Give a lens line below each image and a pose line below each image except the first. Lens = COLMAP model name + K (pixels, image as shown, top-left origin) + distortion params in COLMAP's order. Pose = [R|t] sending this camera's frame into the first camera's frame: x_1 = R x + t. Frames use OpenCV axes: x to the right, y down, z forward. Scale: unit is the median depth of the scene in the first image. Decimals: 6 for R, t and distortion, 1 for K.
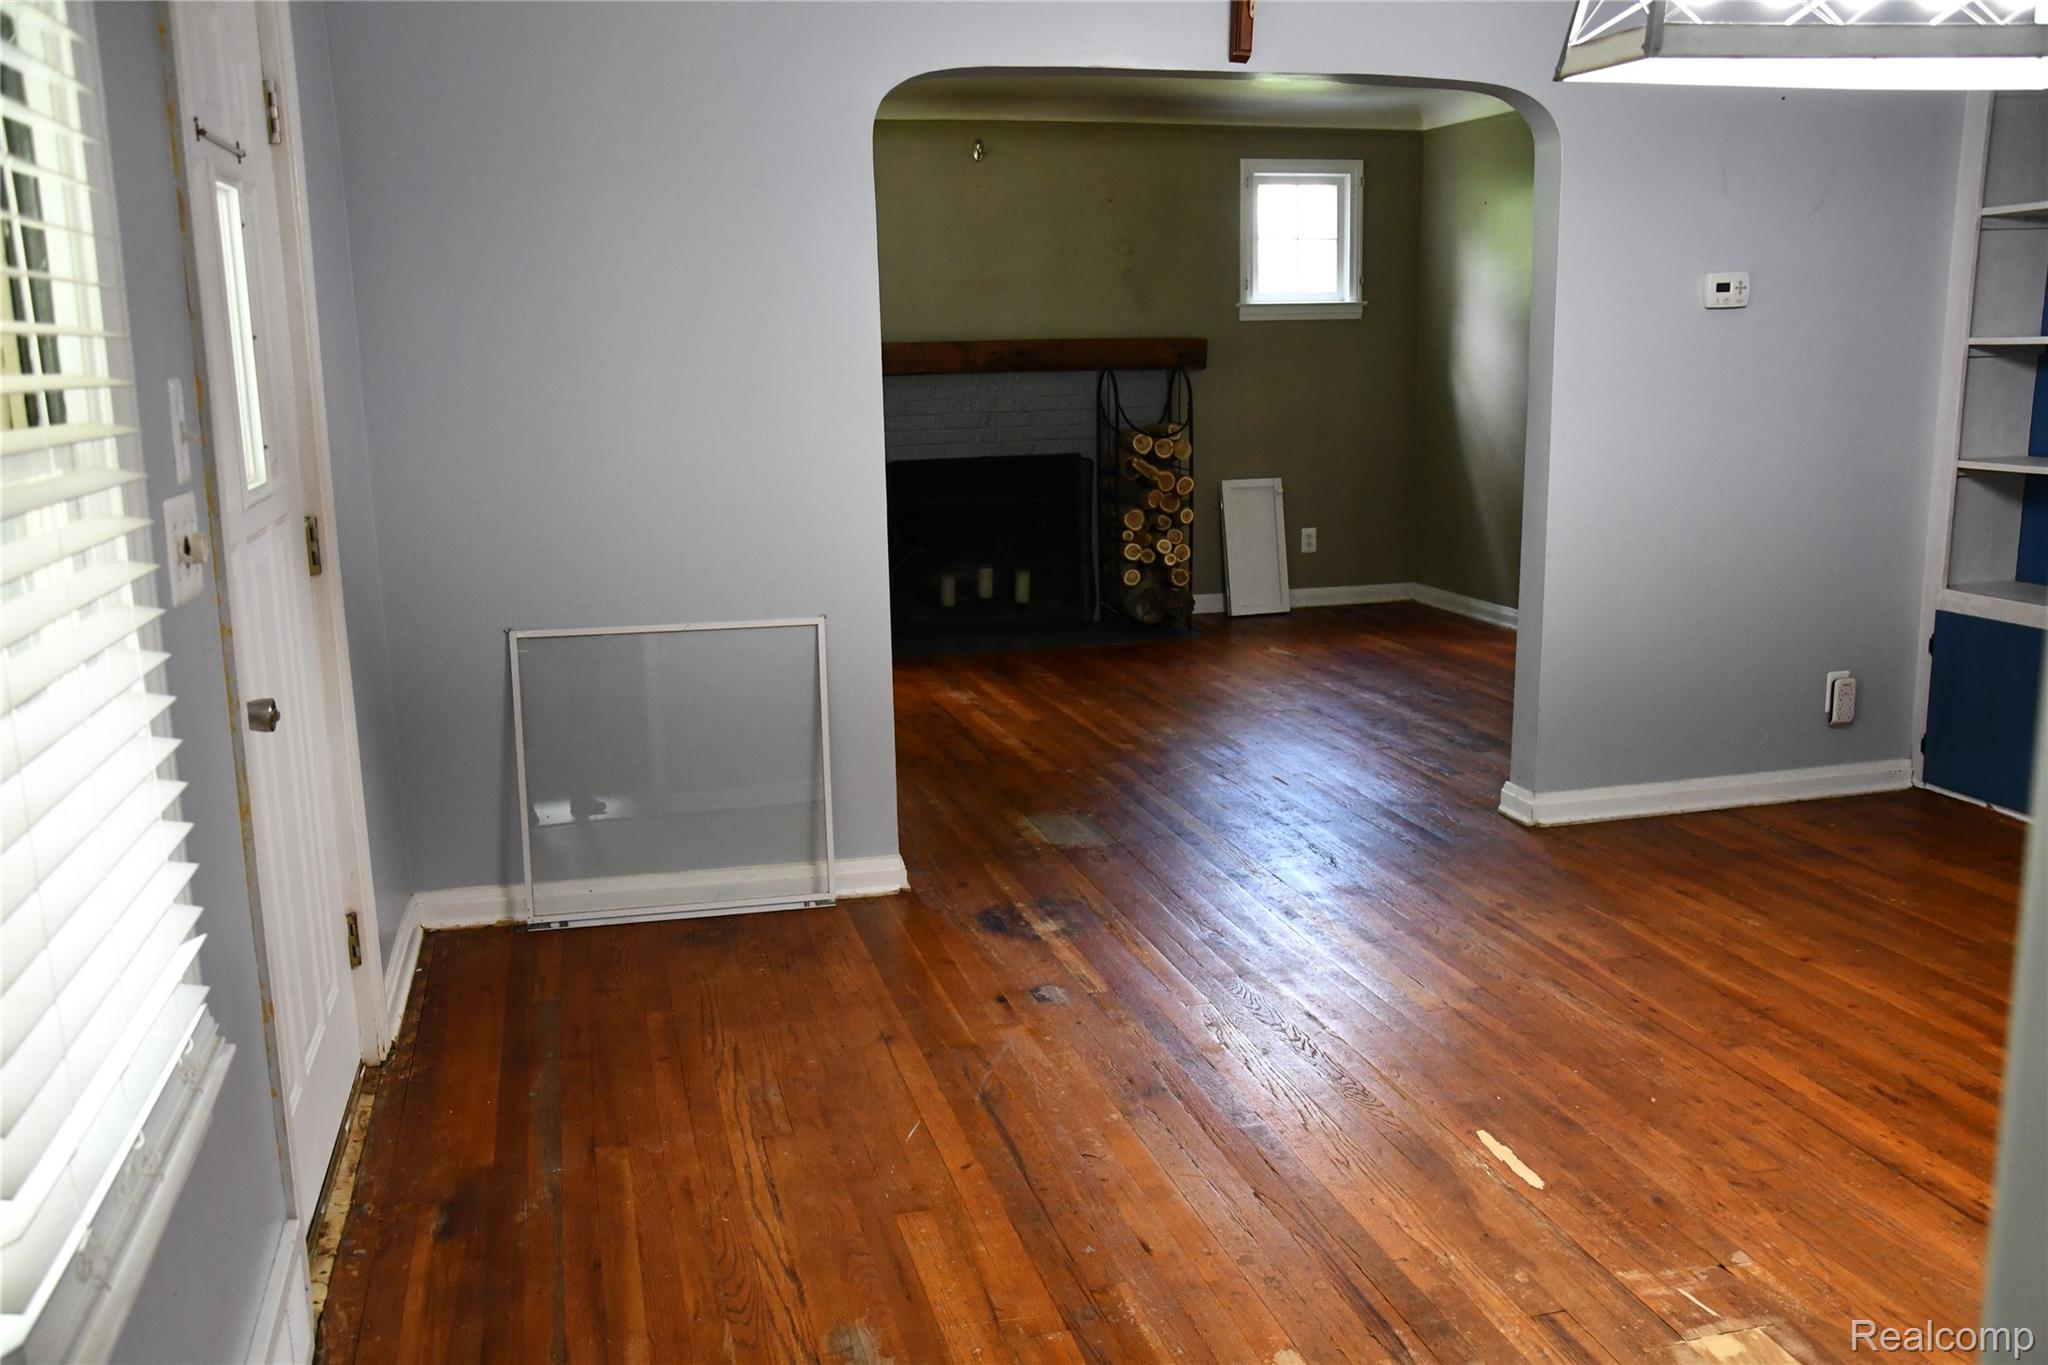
lens RADIAL K [[1756.1, 0, 1011.2], [0, 1756.1, 685.2], [0, 0, 1]] dist [-0.046516, 0.013912]
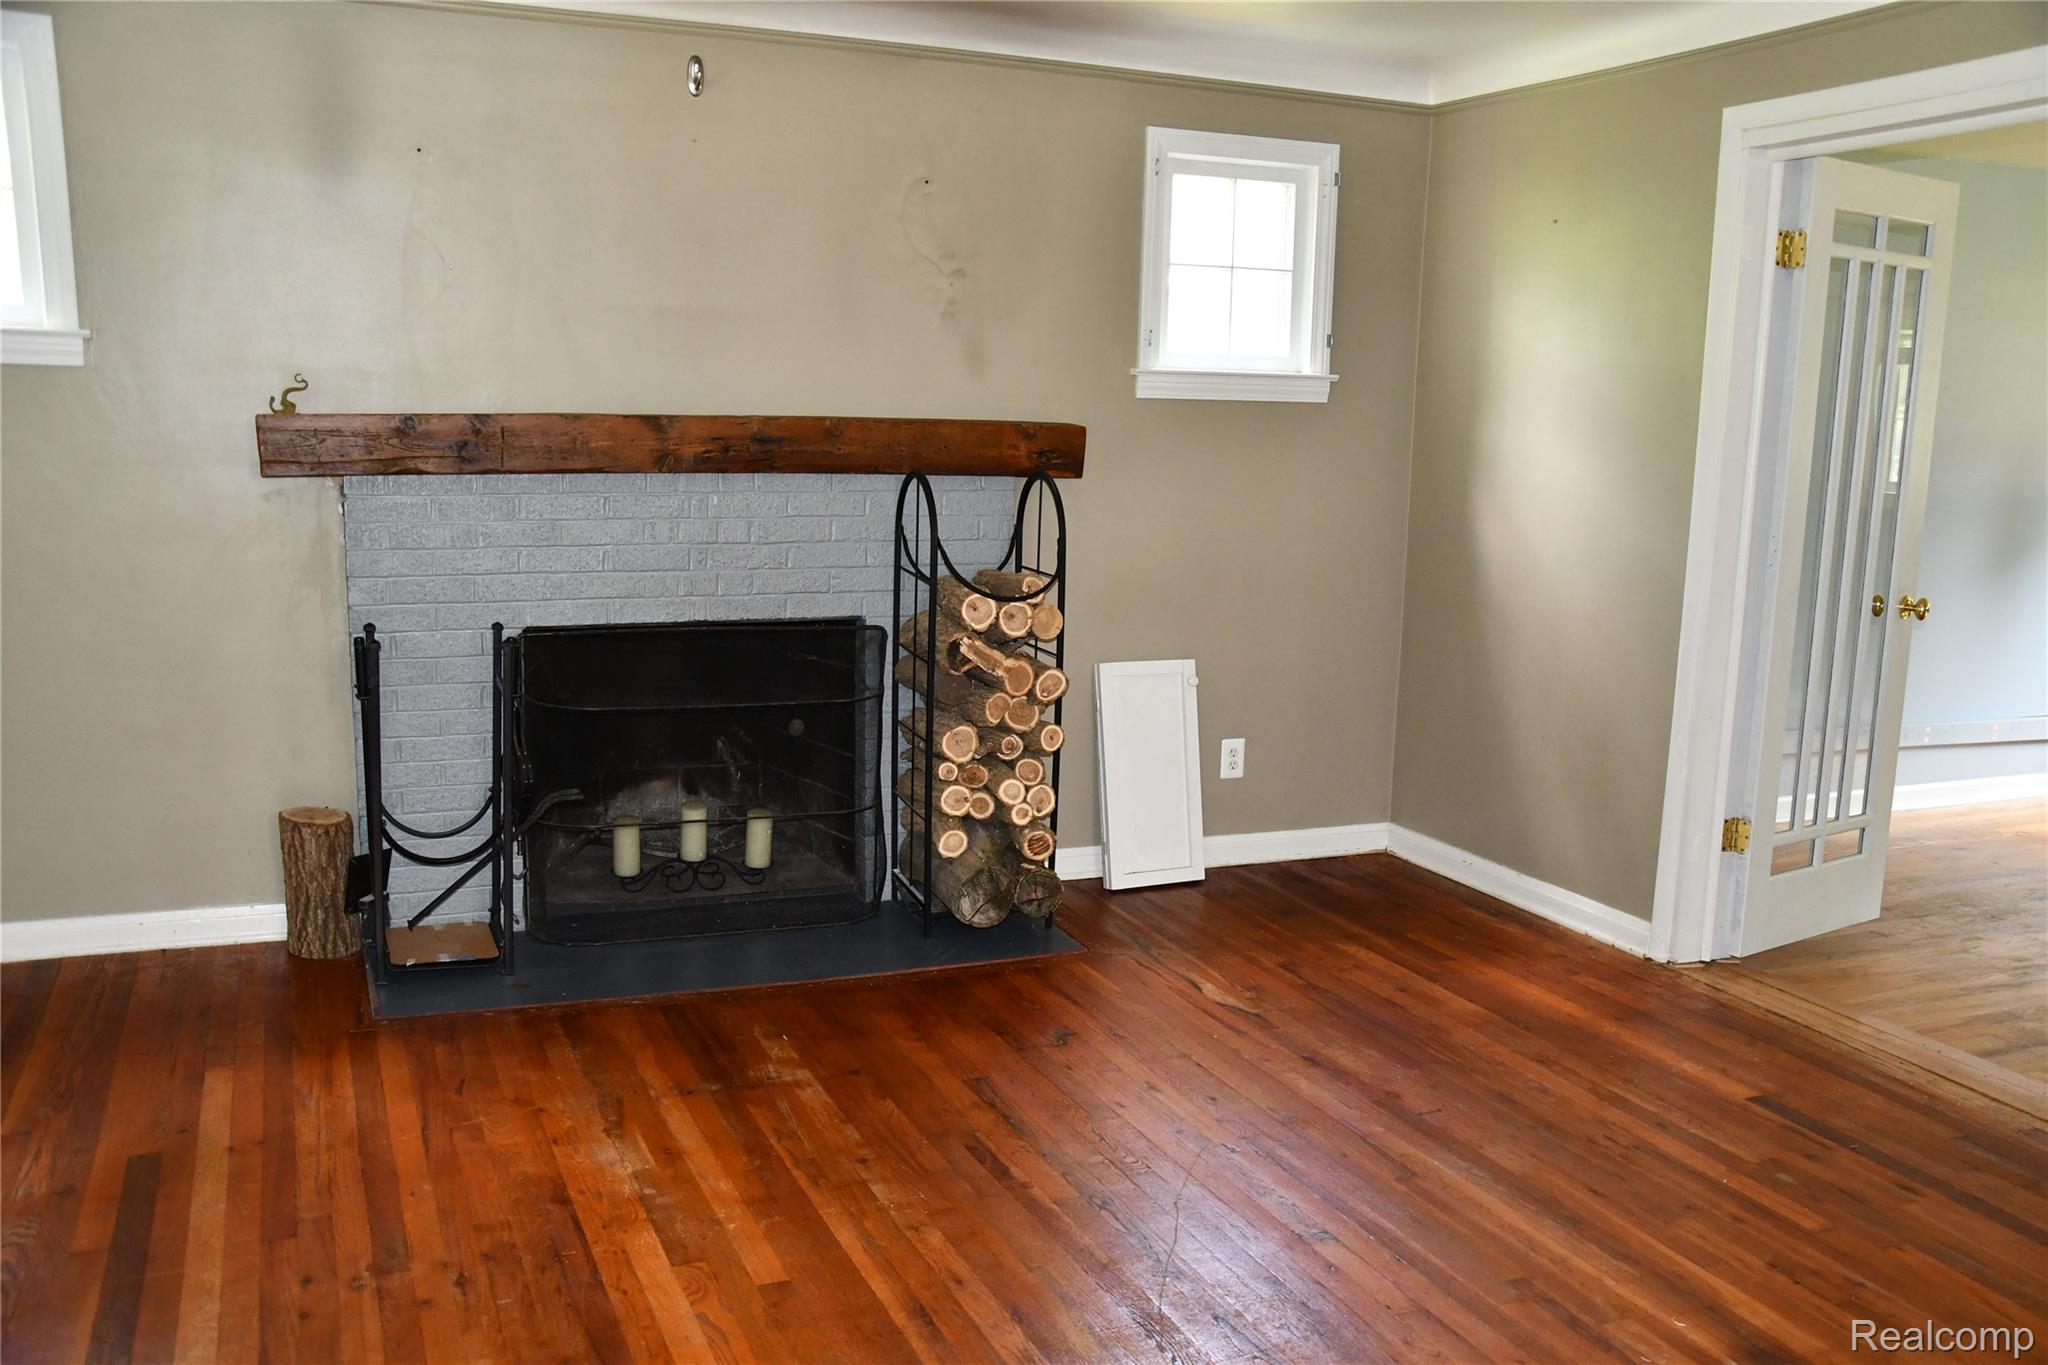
lens RADIAL K [[1756.1, 0, 1034.1], [0, 1756.1, 692.0], [0, 0, 1]] dist [-0.046516, 0.013912]
pose [[0.987616, 0.021166, 0.155457, 0.005503], [-0.017580, 0.999548, -0.024407, -0.096581], [-0.155904, 0.021372, 0.987541, 0.434572]]
